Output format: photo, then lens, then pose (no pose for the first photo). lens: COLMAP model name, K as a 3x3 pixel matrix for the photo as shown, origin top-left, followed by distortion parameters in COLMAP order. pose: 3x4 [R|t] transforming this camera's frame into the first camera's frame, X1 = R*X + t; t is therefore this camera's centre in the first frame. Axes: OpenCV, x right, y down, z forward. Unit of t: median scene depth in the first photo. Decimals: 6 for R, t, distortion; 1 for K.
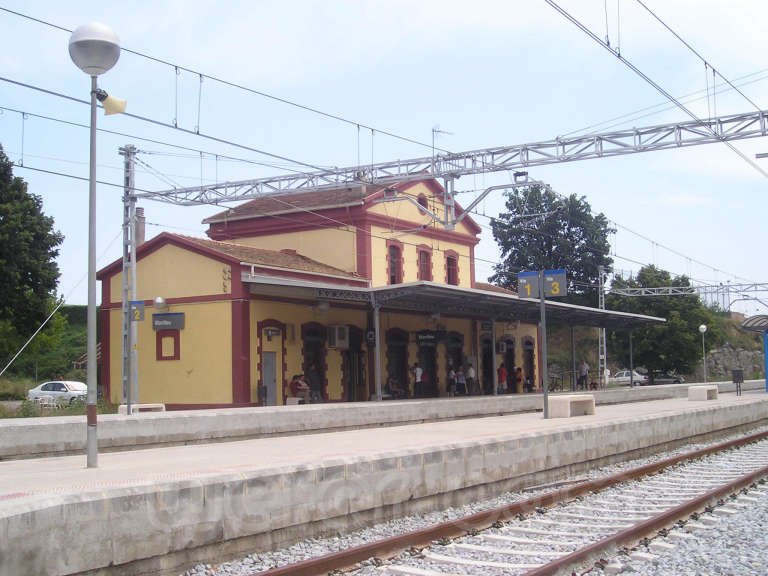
lens RADIAL K [[1008.3, 0, 384.0], [0, 1008.3, 288.0], [0, 0, 1]] dist [-0.117112, 0.018525]
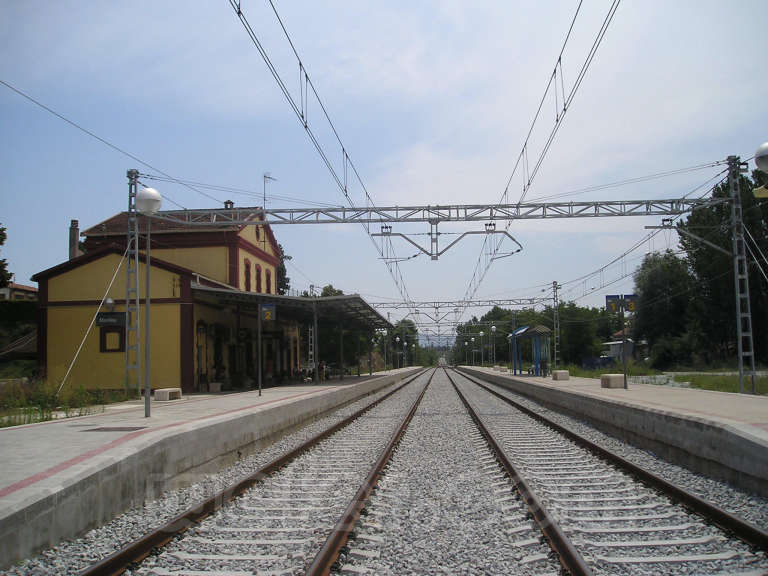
lens RADIAL K [[789.9, 0, 384.0], [0, 789.9, 288.0], [0, 0, 1]] dist [-0.108826, 0.006800]
pose [[0.886601, 0.042466, 0.460582, -0.344550], [-0.035656, 0.999088, -0.023479, 0.006656], [-0.461159, 0.004394, 0.887307, 0.040534]]
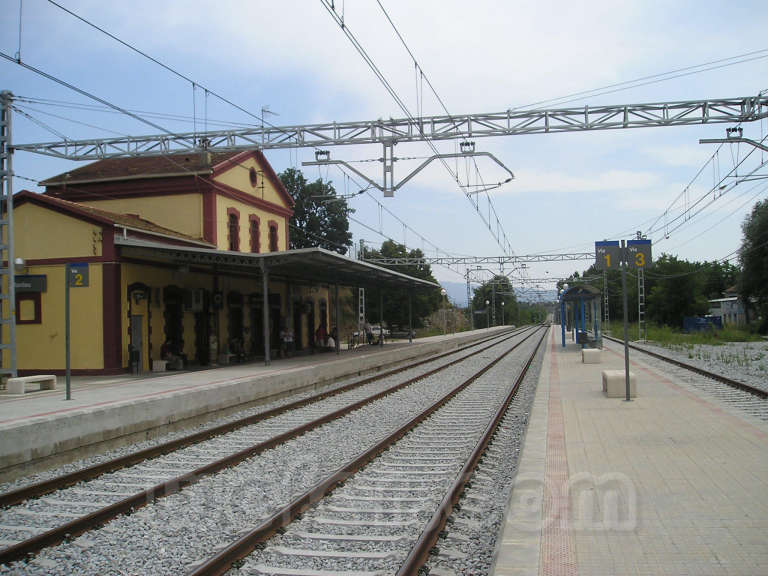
lens RADIAL K [[789.9, 0, 384.0], [0, 789.9, 288.0], [0, 0, 1]] dist [-0.108826, 0.006800]
pose [[0.943226, 0.009953, 0.332002, -0.134128], [-0.023299, 0.999071, 0.036240, 0.002618], [-0.331333, -0.041918, 0.942582, 0.185431]]
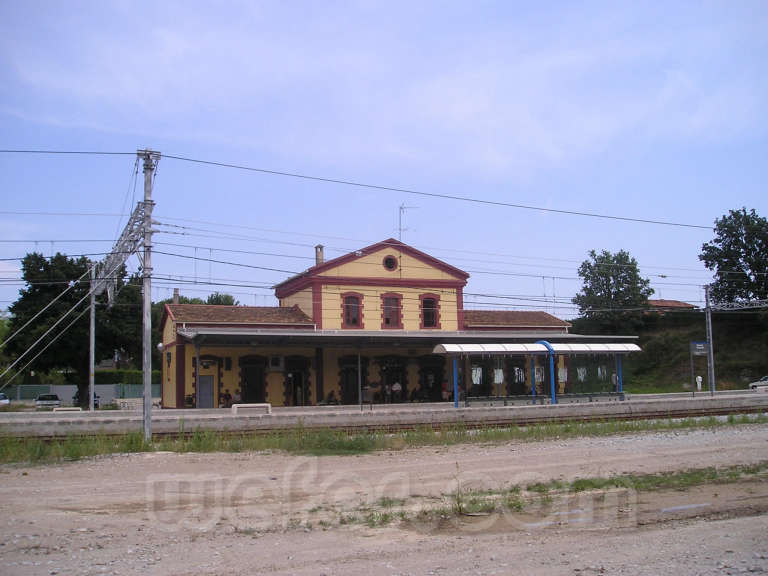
lens RADIAL K [[789.9, 0, 384.0], [0, 789.9, 288.0], [0, 0, 1]] dist [-0.108826, 0.006800]
pose [[0.820852, -0.075999, -0.566062, 0.793897], [0.061102, 0.997105, -0.045266, -0.001233], [0.567863, 0.002569, 0.823119, 0.132202]]
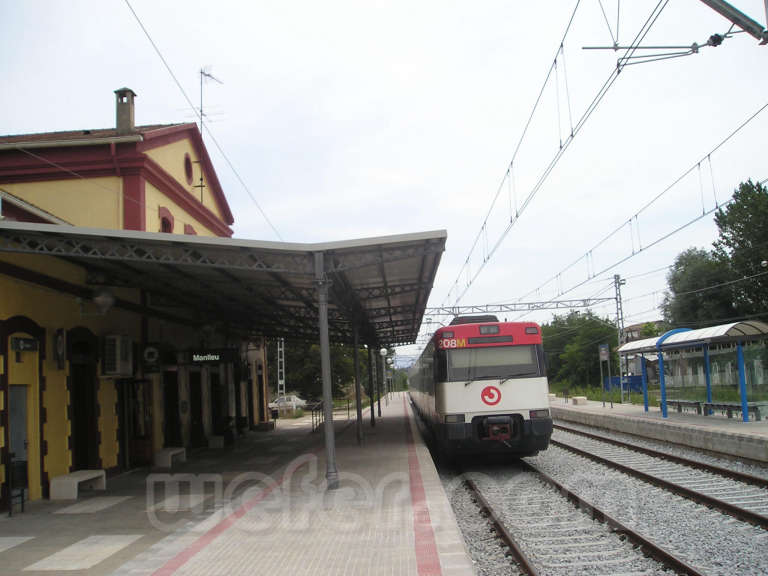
lens RADIAL K [[789.9, 0, 384.0], [0, 789.9, 288.0], [0, 0, 1]] dist [-0.108826, 0.006800]
pose [[0.862848, 0.037995, 0.504033, -0.143478], [-0.013133, 0.998519, -0.052788, 0.033174], [-0.505293, 0.038929, 0.862070, 0.572426]]
